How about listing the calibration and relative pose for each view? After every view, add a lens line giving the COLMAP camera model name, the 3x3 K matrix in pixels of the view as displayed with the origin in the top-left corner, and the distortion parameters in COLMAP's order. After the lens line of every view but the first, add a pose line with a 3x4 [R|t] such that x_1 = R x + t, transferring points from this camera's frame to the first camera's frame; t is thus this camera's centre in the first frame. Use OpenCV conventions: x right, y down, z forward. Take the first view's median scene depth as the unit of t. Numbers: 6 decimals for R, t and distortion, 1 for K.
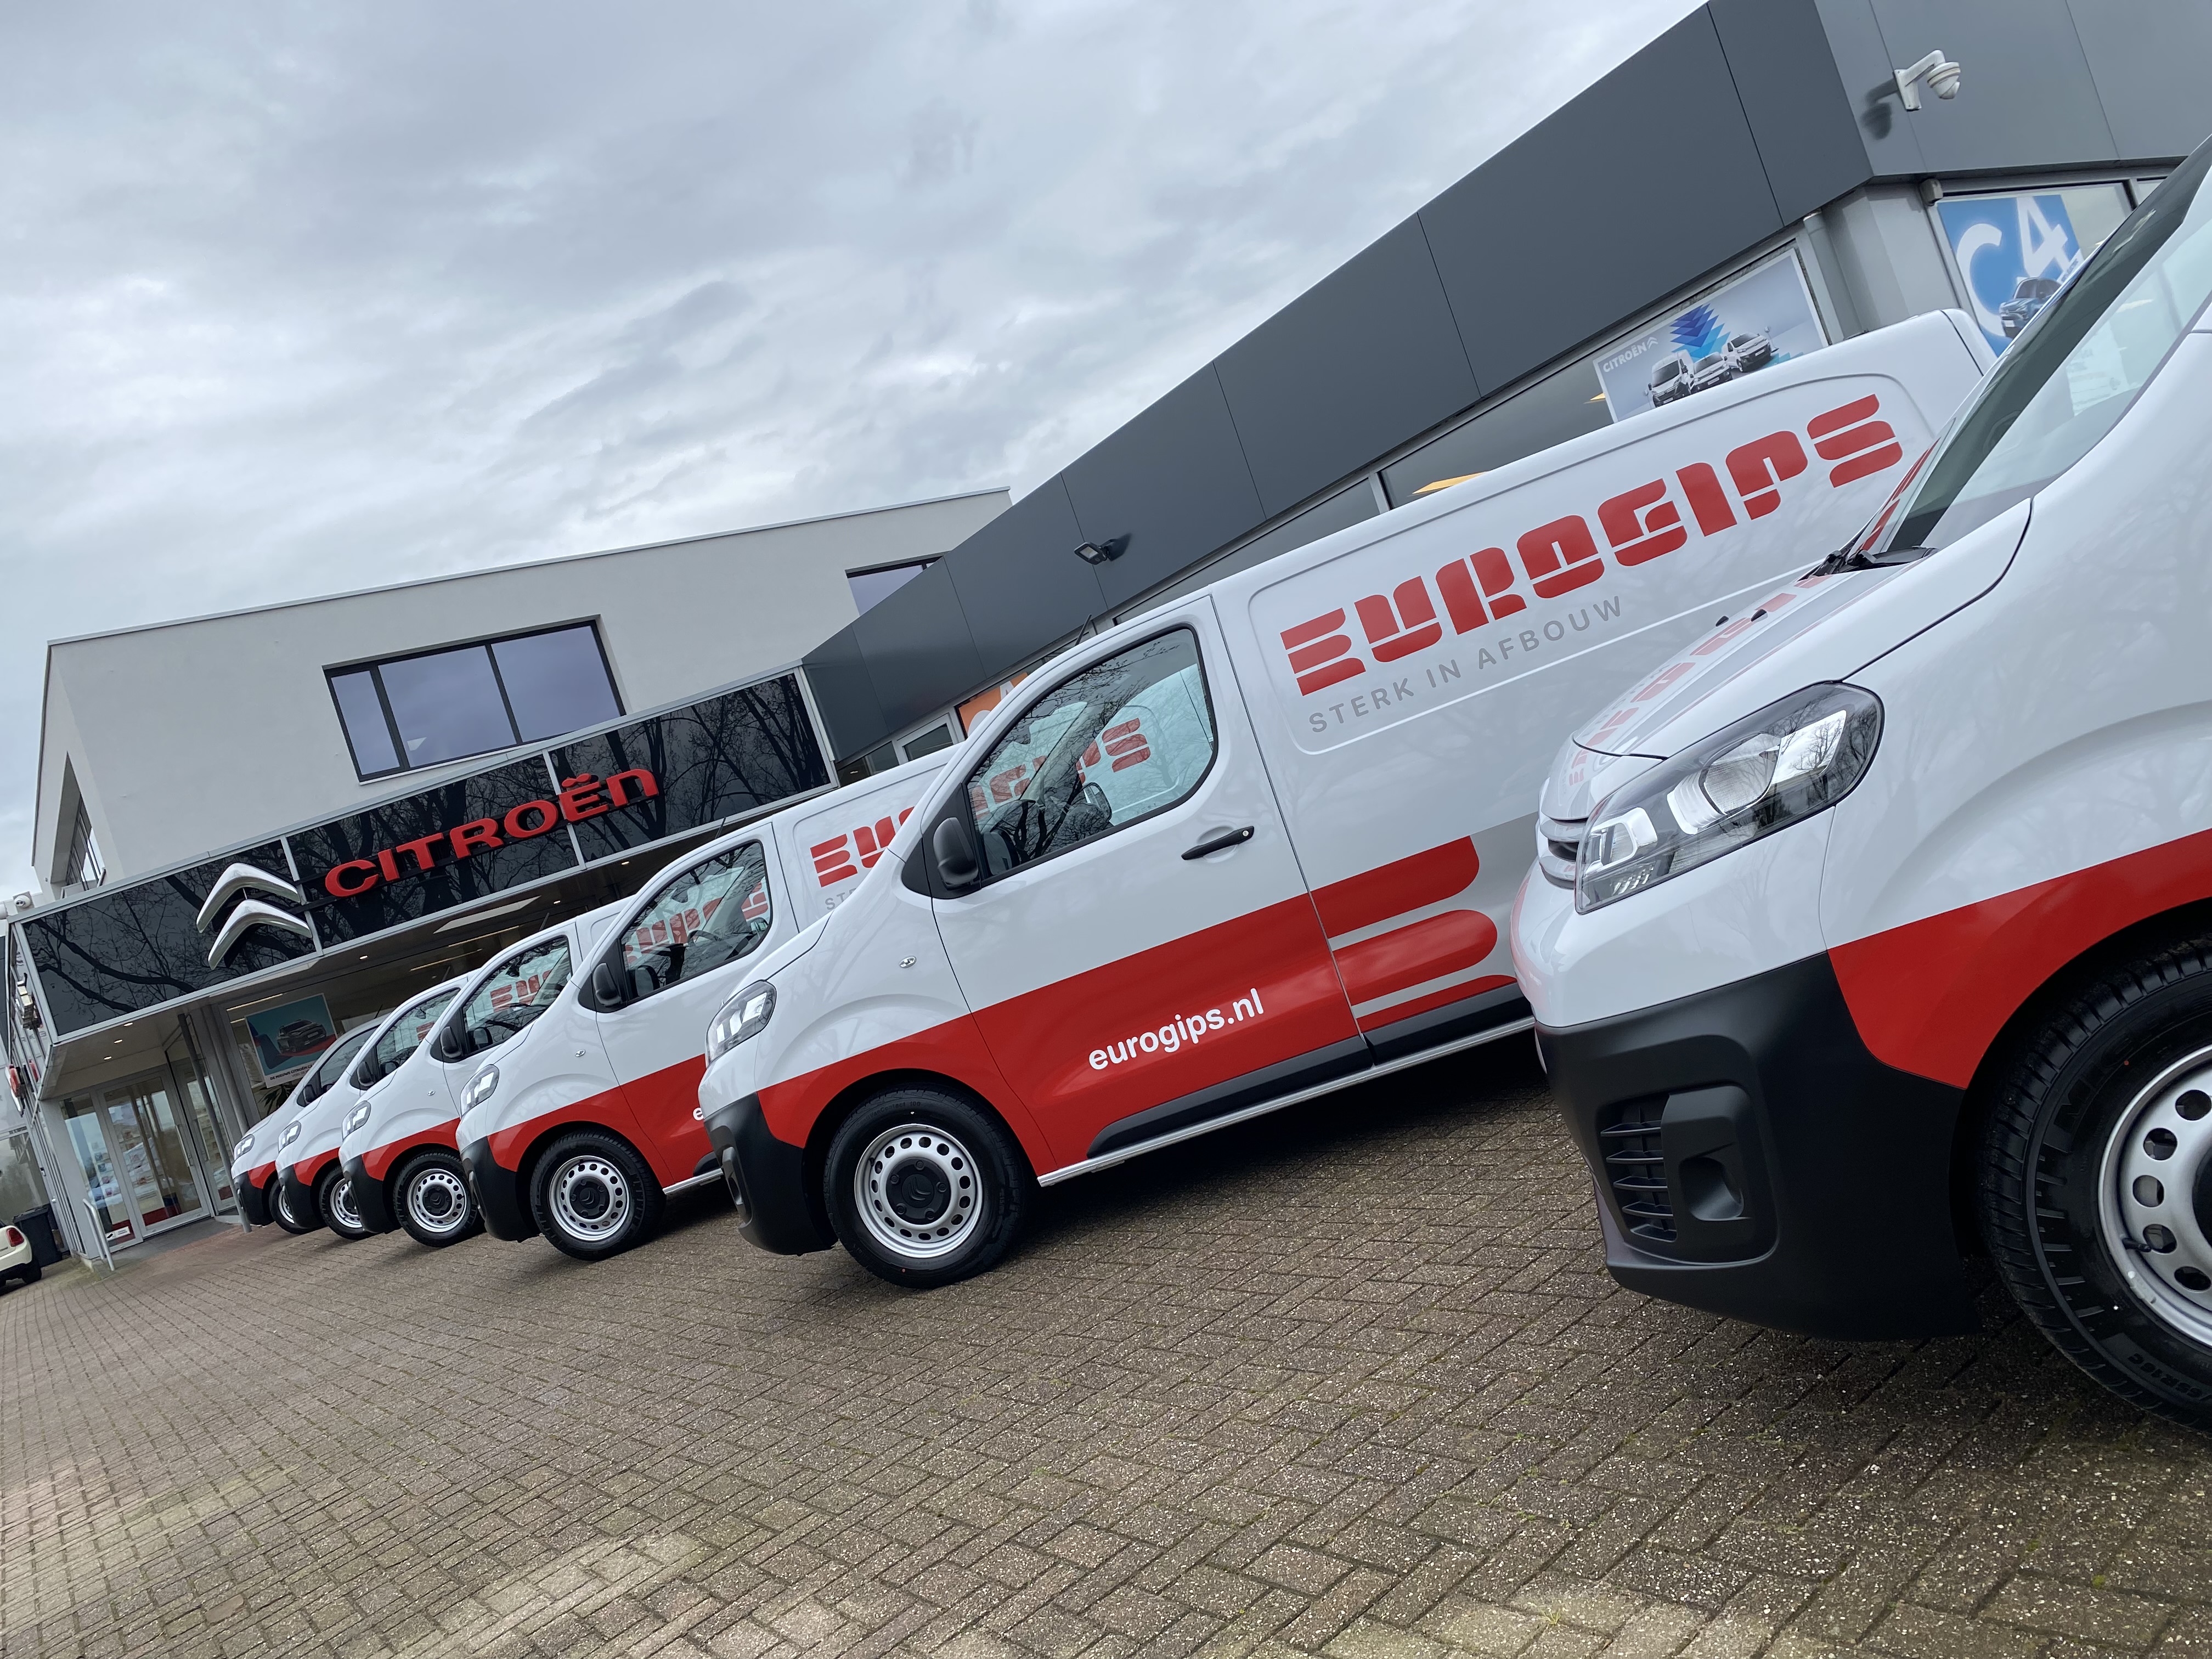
lens RADIAL K [[1839.8, 0, 1110.6], [0, 1839.8, 840.8], [0, 0, 1]] dist [0.053659, -0.009587]
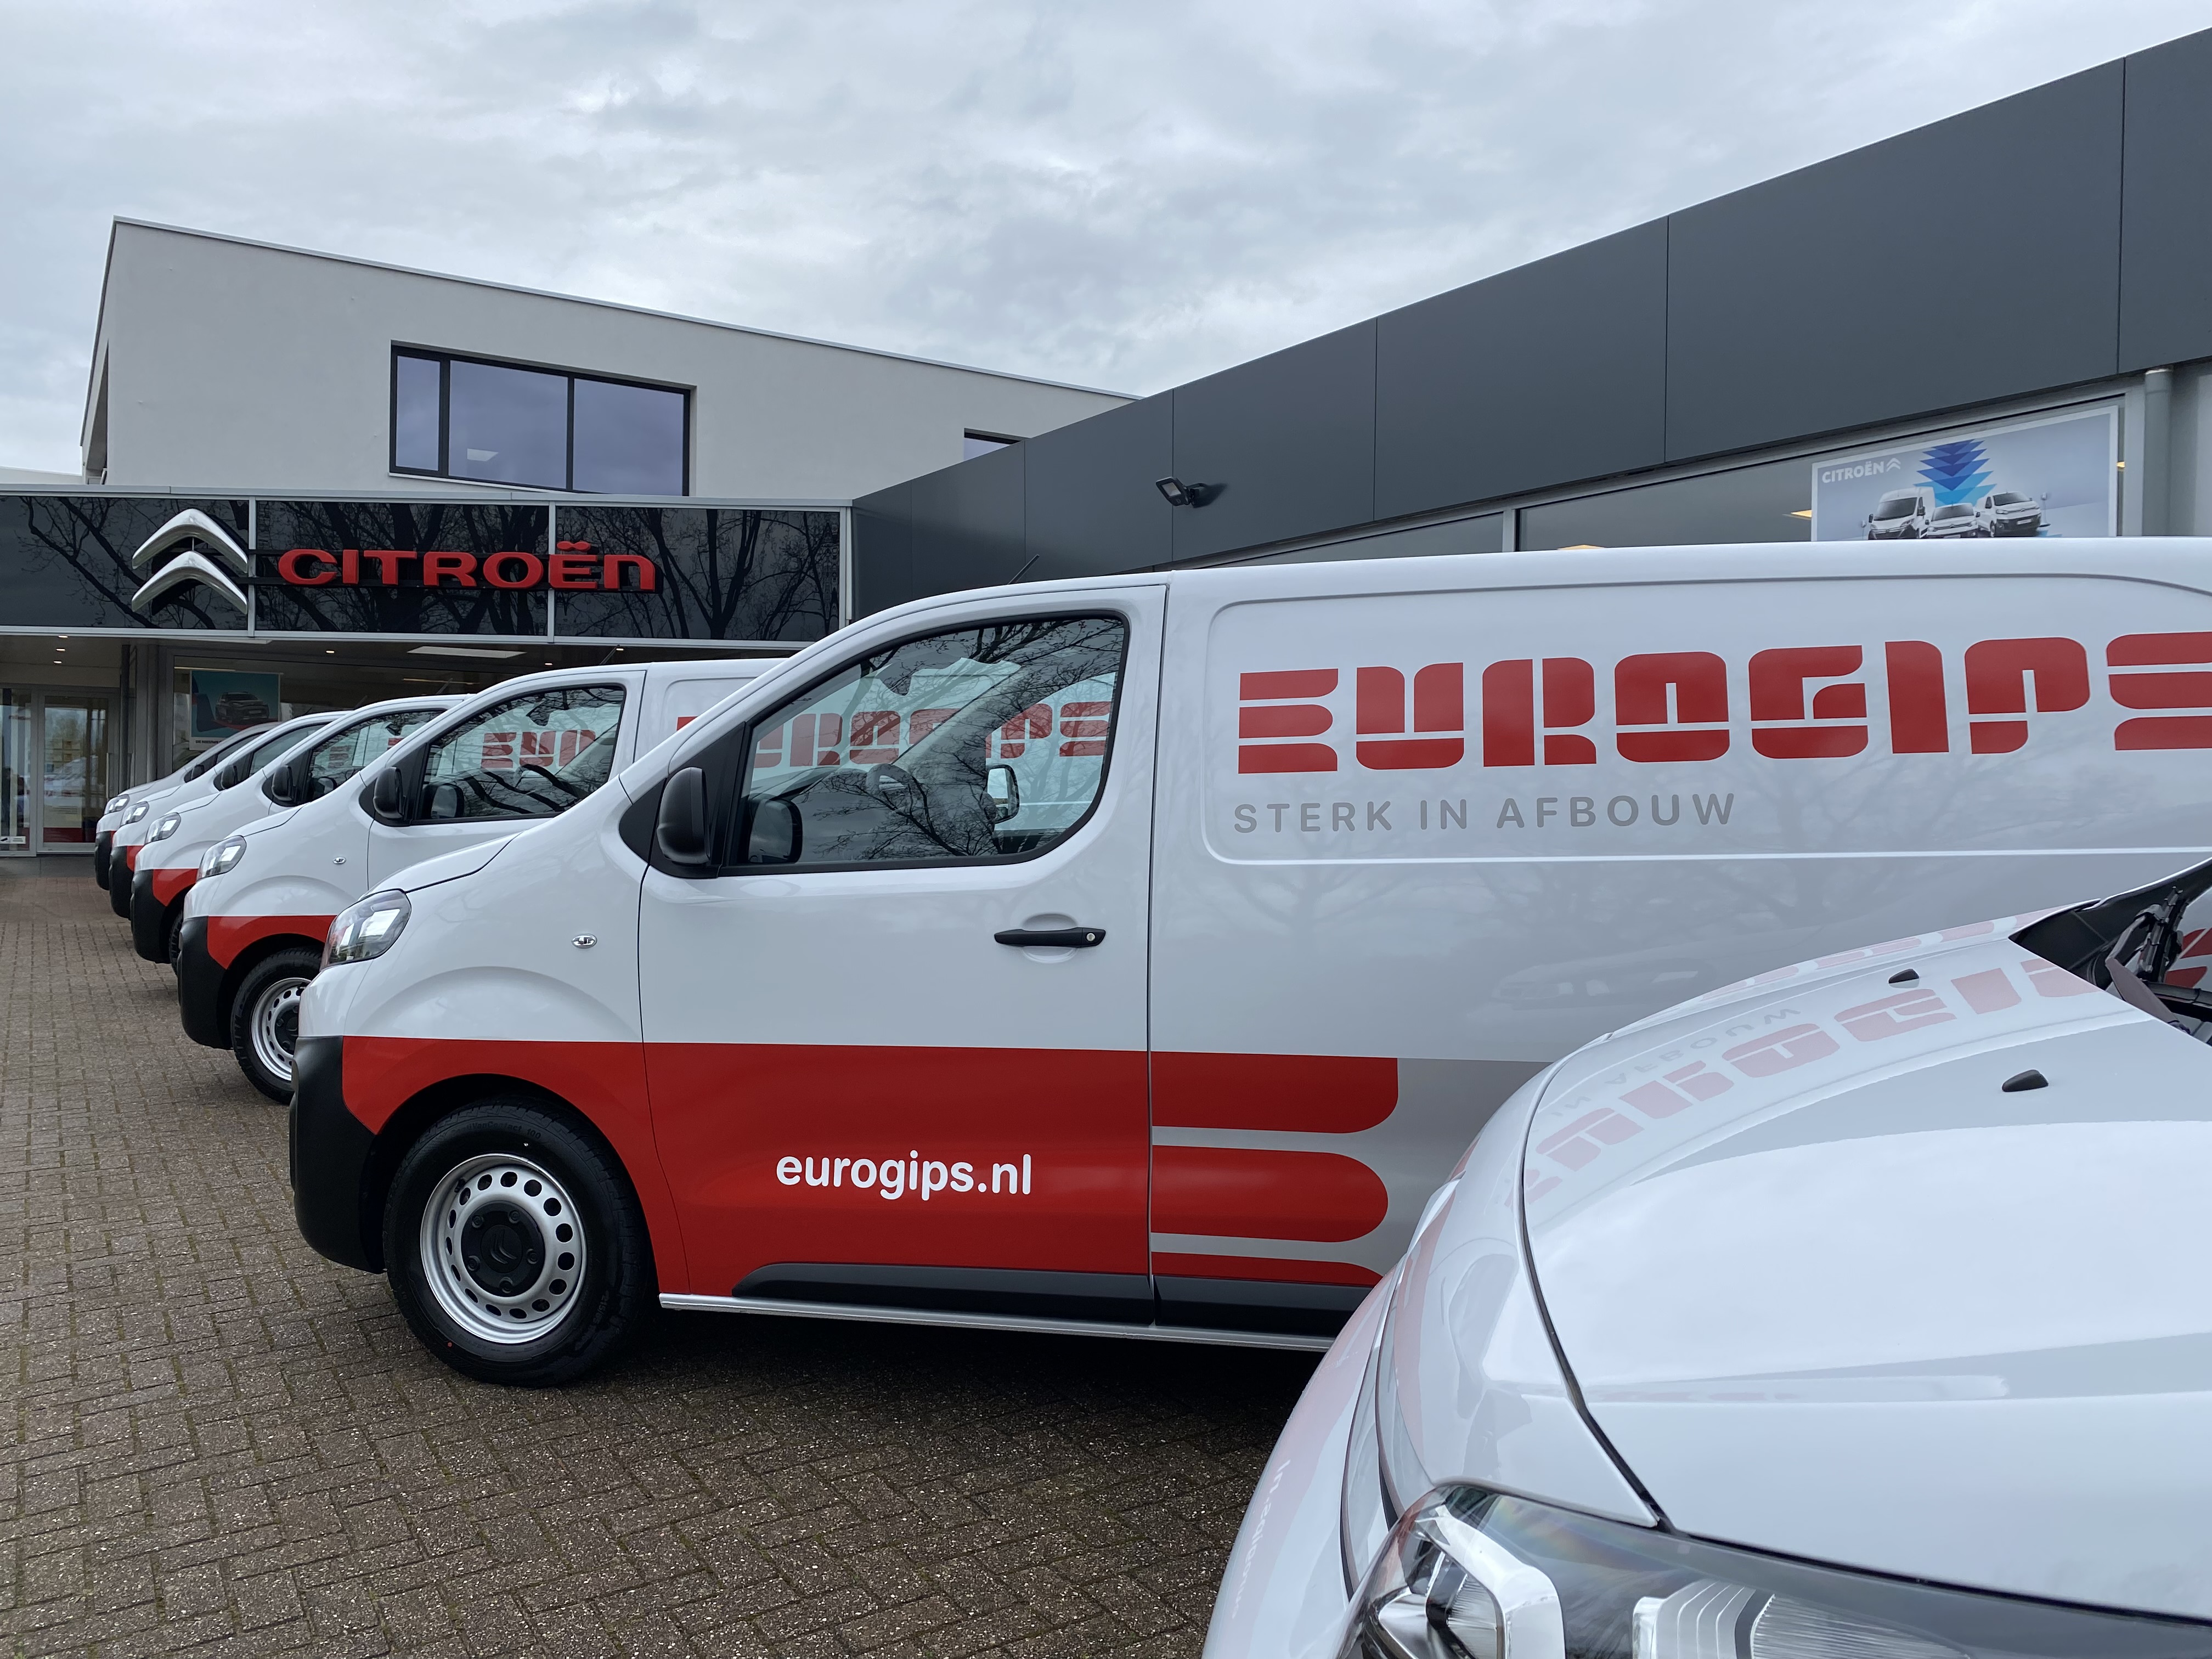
lens RADIAL K [[1839.8, 0, 1106.1], [0, 1839.8, 809.8], [0, 0, 1]] dist [0.053659, -0.009587]
pose [[0.942339, 0.333085, -0.032423, 0.079464], [-0.332292, 0.942775, 0.027527, -0.064089], [0.039737, -0.015166, 0.999095, 0.303679]]
